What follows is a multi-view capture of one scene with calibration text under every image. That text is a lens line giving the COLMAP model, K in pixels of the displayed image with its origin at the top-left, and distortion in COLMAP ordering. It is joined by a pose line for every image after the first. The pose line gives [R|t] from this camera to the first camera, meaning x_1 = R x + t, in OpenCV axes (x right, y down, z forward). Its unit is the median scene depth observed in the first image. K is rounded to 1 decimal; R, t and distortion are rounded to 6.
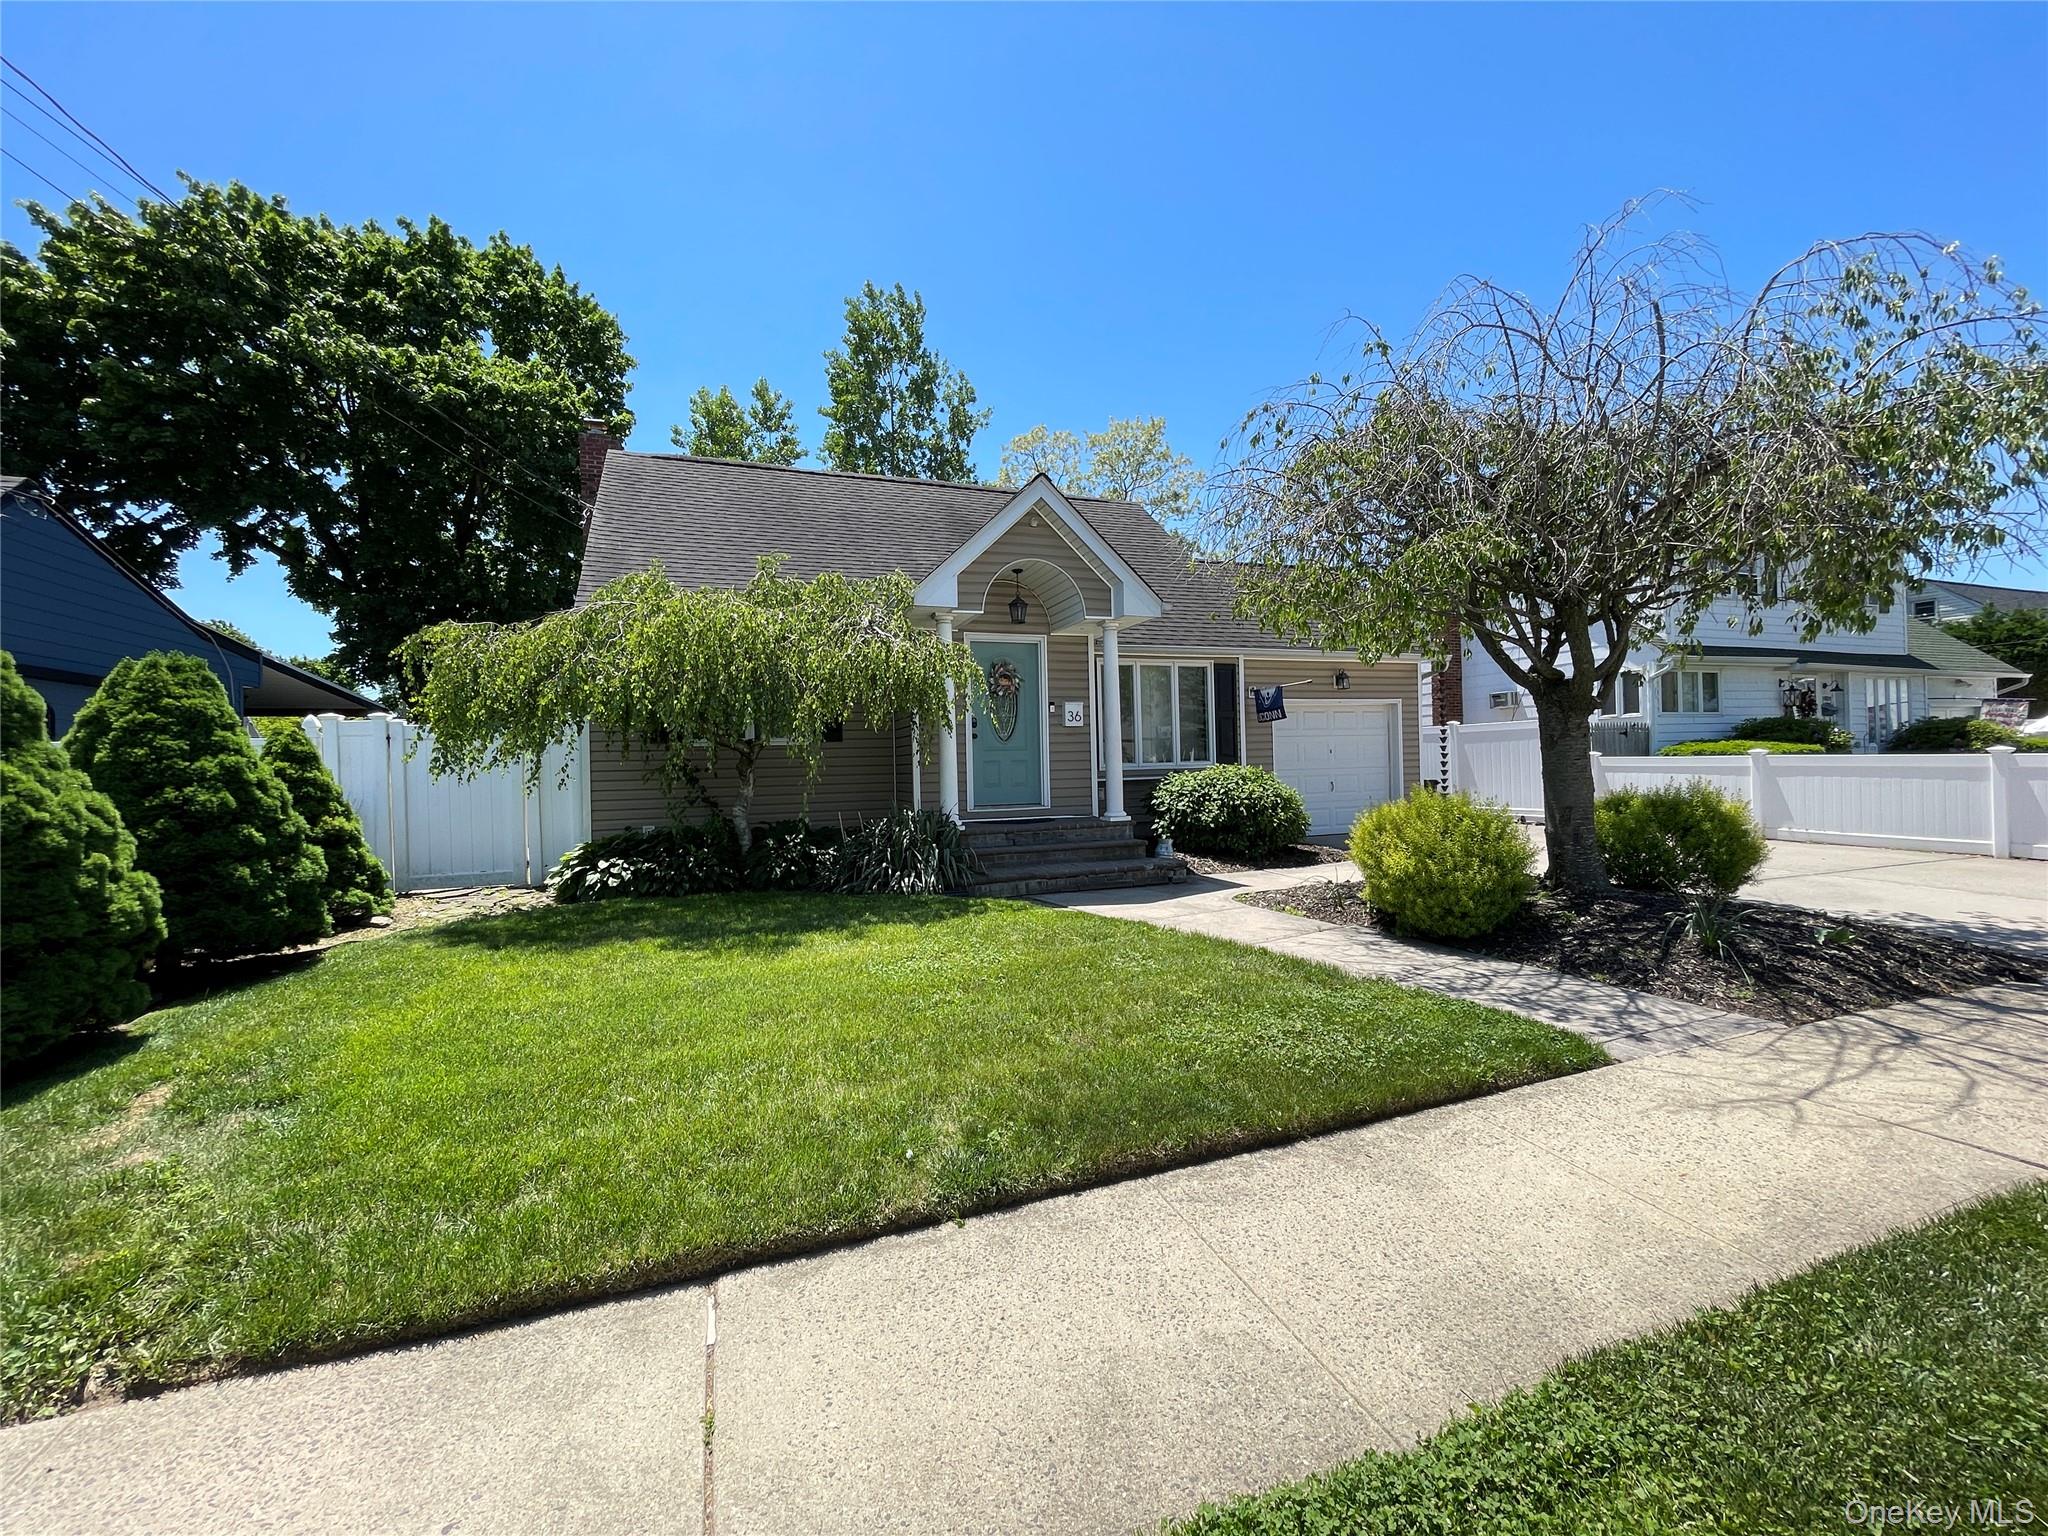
lens RADIAL K [[857.4, 0, 1022.4], [0, 857.4, 772.8], [0, 0, 1]] dist [0.000478, -0.000311]
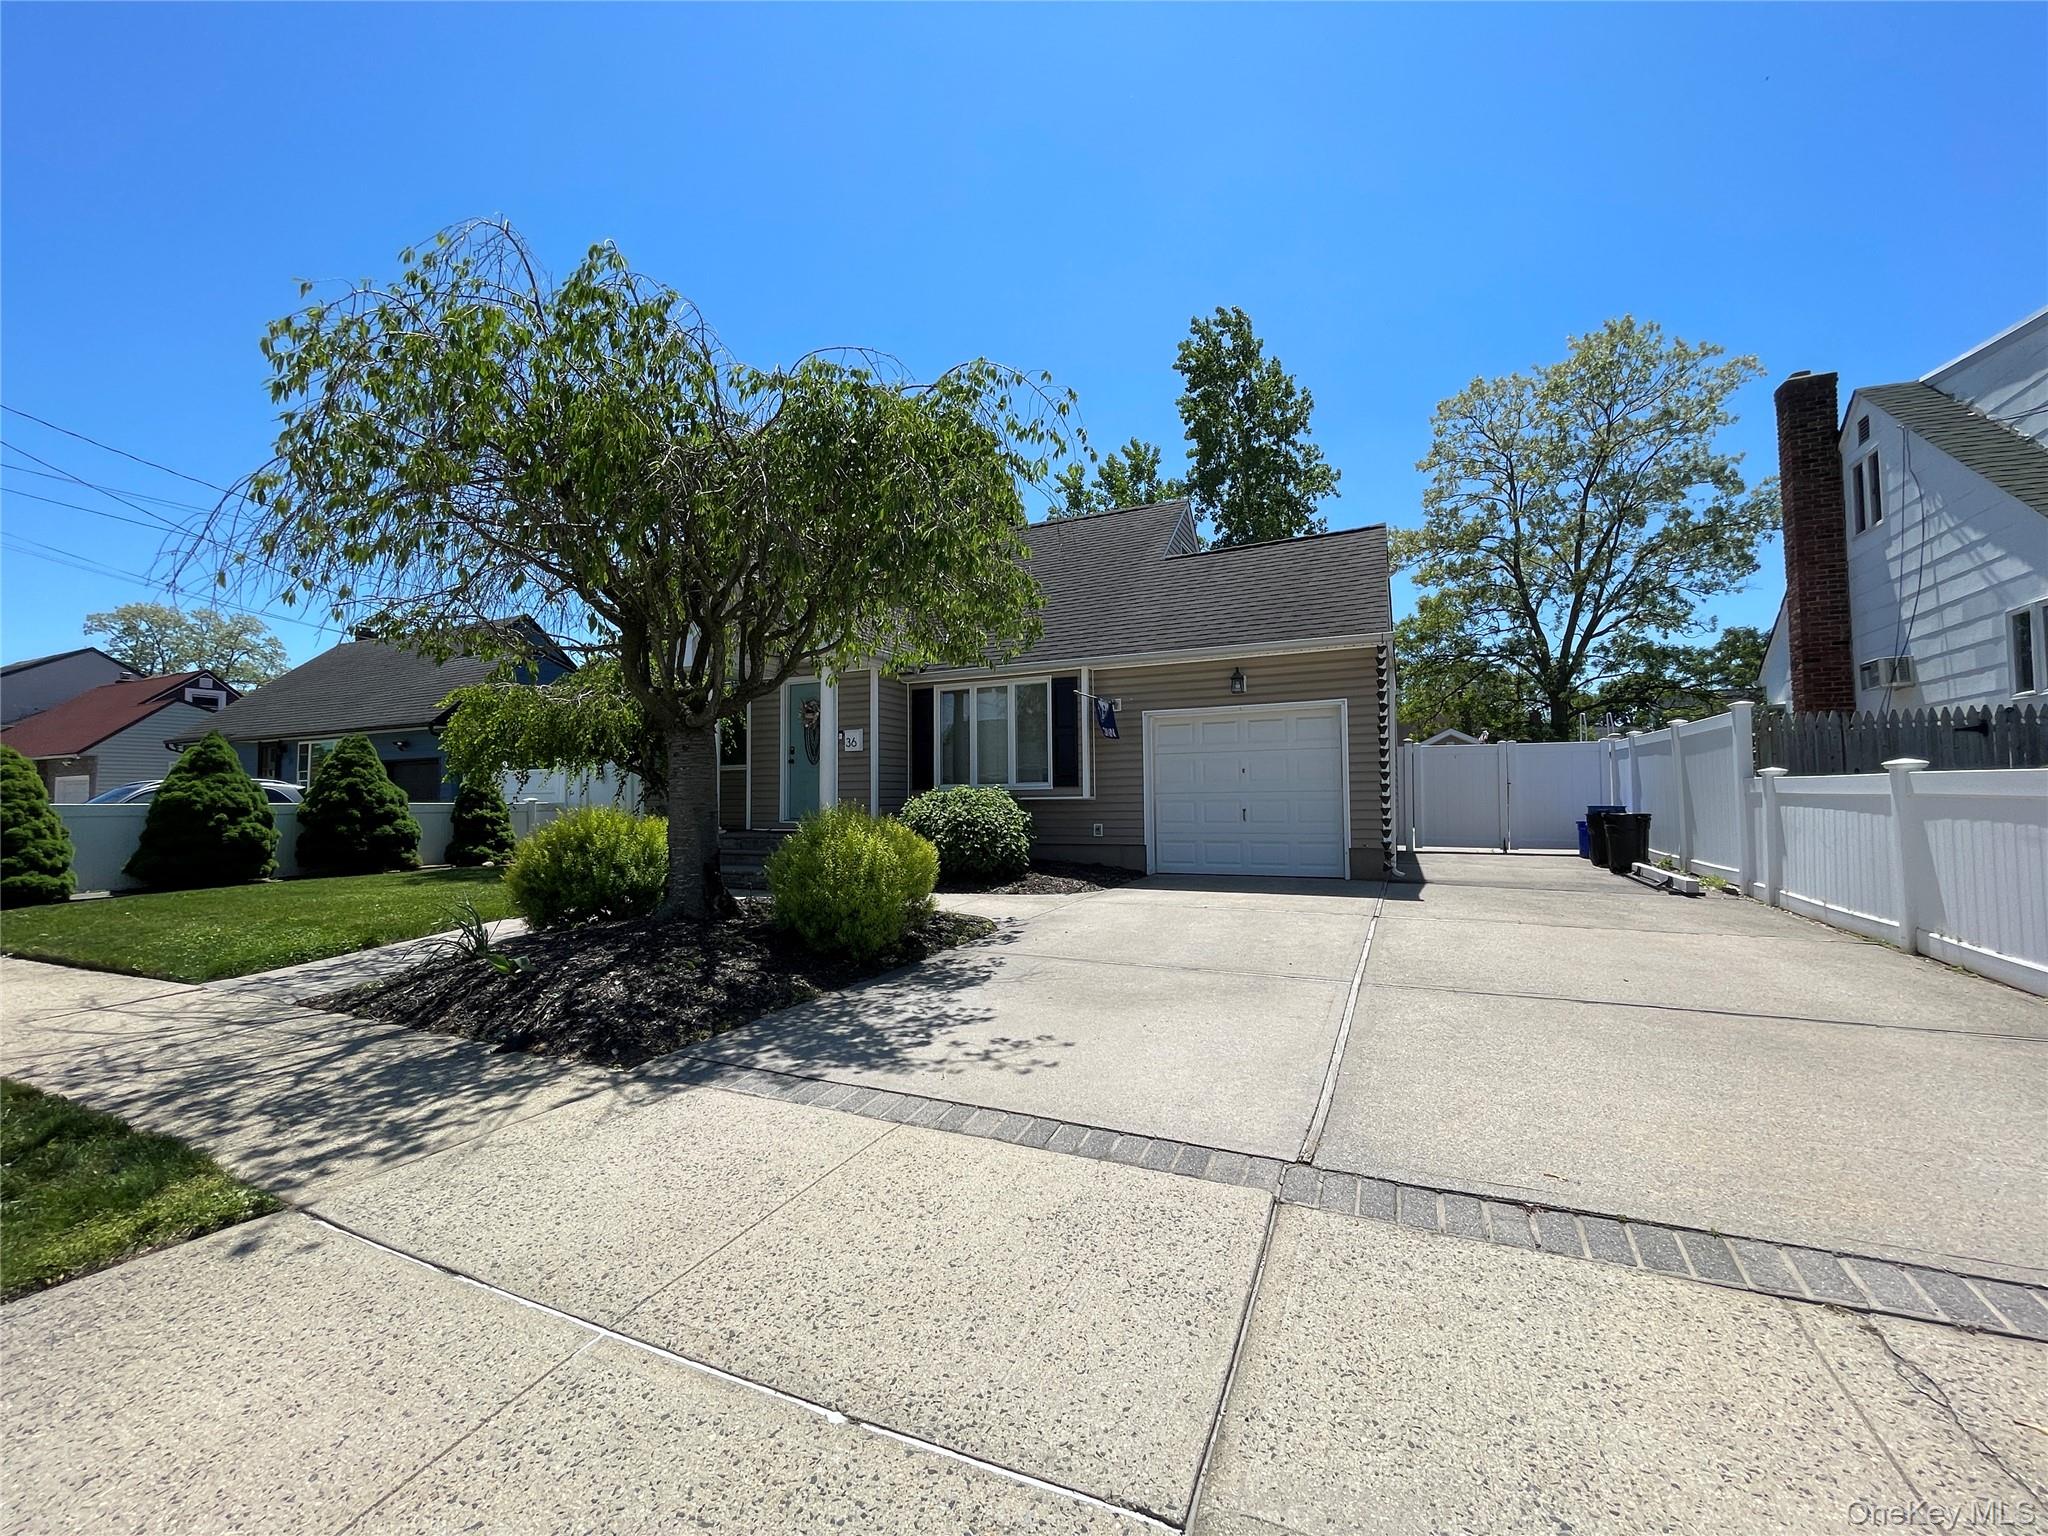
lens RADIAL K [[857.4, 0, 1022.4], [0, 857.4, 772.8], [0, 0, 1]] dist [0.000478, -0.000311]
pose [[0.682325, -0.010292, -0.730976, 0.746531], [-0.014381, 0.999518, -0.027497, 0.001595], [0.730907, 0.029274, 0.681848, 0.285972]]
